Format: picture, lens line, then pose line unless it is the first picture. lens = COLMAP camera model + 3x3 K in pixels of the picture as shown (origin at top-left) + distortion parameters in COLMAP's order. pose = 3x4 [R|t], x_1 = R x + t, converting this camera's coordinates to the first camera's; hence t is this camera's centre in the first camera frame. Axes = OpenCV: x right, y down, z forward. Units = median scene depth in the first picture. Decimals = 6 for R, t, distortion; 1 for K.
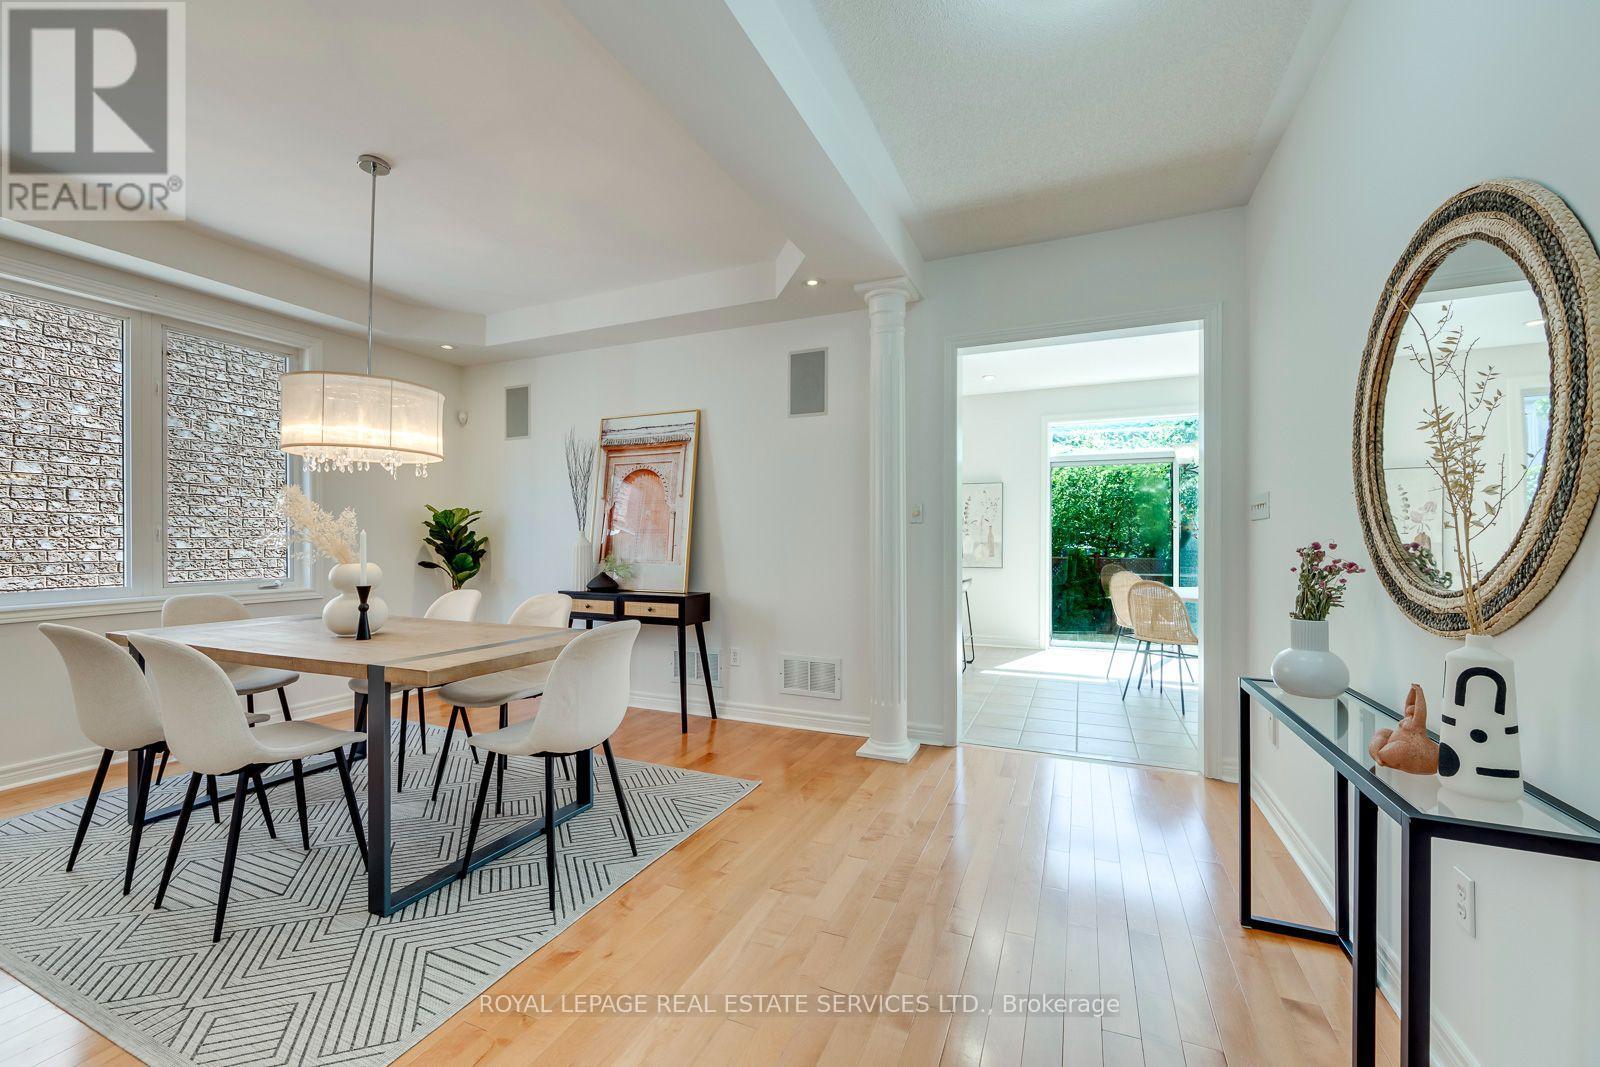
lens RADIAL K [[640.7, 0, 802.5], [0, 640.7, 537.6], [0, 0, 1]] dist [0.000904, 0.000616]
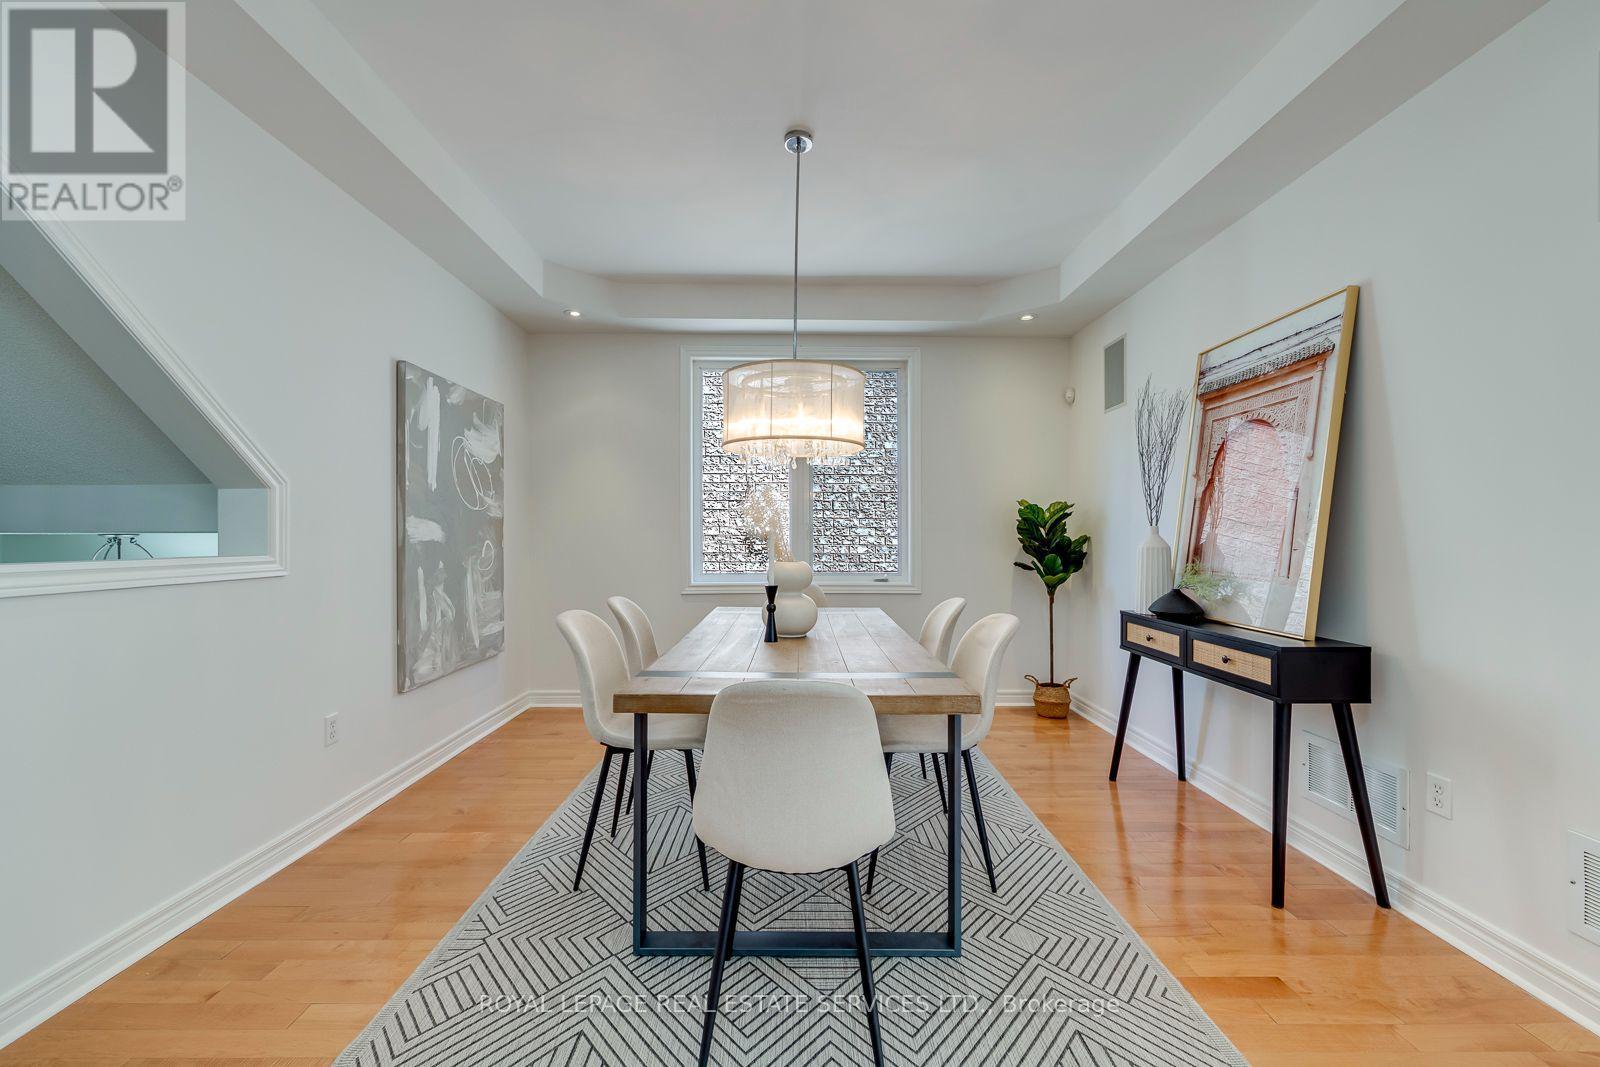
lens RADIAL K [[640.7, 0, 802.5], [0, 640.7, 537.6], [0, 0, 1]] dist [0.000904, 0.000616]
pose [[0.414698, 0.002044, -0.909957, 0.119955], [-0.001909, 0.999997, 0.001377, 0.001765], [0.909957, 0.001166, 0.414701, 0.380705]]
